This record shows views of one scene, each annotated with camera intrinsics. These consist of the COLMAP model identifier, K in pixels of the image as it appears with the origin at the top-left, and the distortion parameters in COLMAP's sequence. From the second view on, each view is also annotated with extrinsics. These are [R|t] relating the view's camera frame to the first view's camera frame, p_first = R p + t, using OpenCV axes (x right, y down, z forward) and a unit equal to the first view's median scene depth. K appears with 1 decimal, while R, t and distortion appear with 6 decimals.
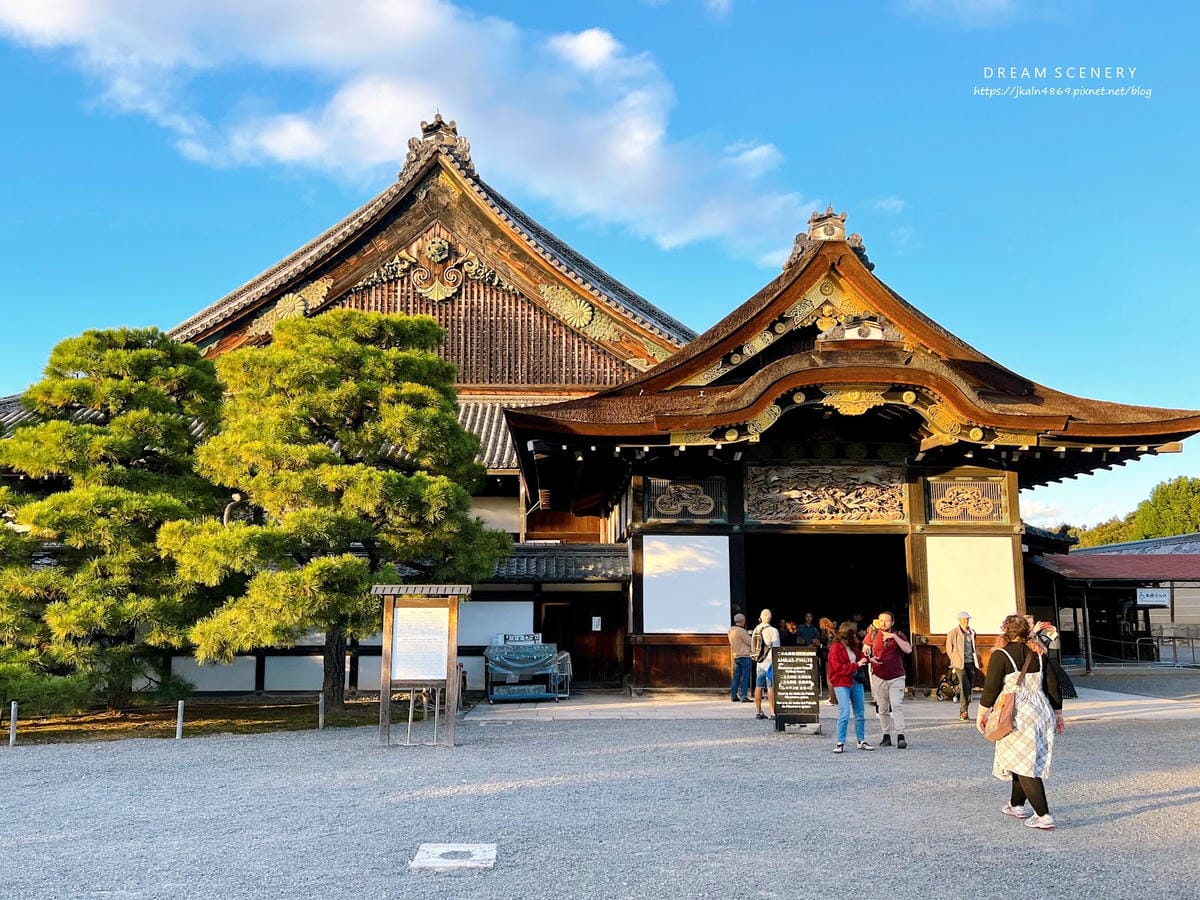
lens RADIAL K [[916.4, 0, 579.3], [0, 916.4, 515.6], [0, 0, 1]] dist [0.072865, -0.119867]
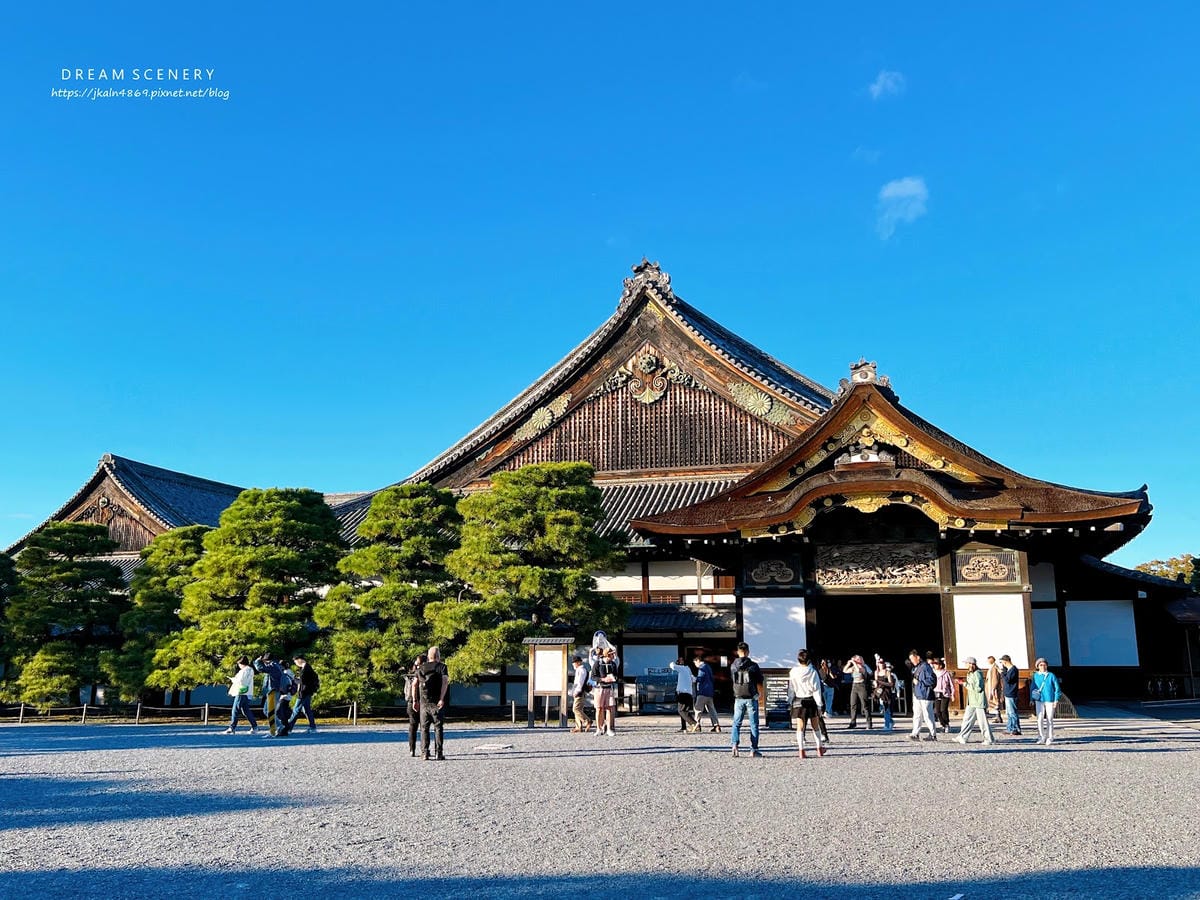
lens RADIAL K [[916.4, 0, 579.3], [0, 916.4, 515.6], [0, 0, 1]] dist [0.072865, -0.119867]
pose [[0.946437, -0.049656, -0.319048, 0.295086], [0.037322, 0.998305, -0.044661, -0.052201], [0.320725, 0.030361, 0.946686, -0.430465]]
